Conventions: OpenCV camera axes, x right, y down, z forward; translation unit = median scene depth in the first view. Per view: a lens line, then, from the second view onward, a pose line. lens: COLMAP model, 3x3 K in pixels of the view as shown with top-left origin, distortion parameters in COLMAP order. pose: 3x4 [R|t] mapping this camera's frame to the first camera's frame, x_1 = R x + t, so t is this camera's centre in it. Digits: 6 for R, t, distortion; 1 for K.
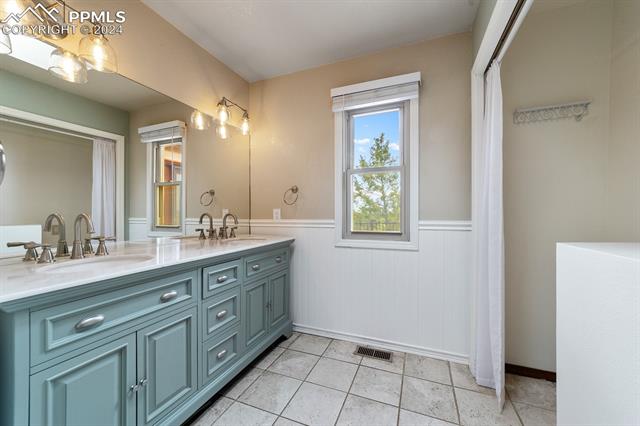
lens RADIAL K [[245.5, 0, 321.5], [0, 245.5, 216.4], [0, 0, 1]] dist [-0.001500, 0.000244]
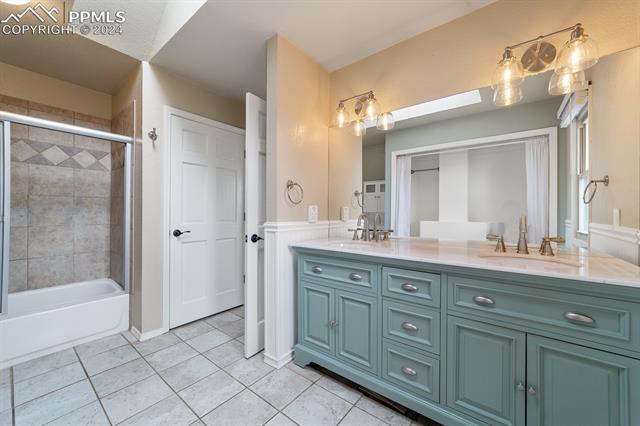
lens RADIAL K [[245.5, 0, 321.8], [0, 245.5, 206.9], [0, 0, 1]] dist [-0.001500, 0.000244]
pose [[-0.268099, -0.018670, -0.963210, 0.619194], [-0.016932, 0.999749, -0.014665, -0.027114], [0.963243, 0.012377, -0.268348, 1.024342]]
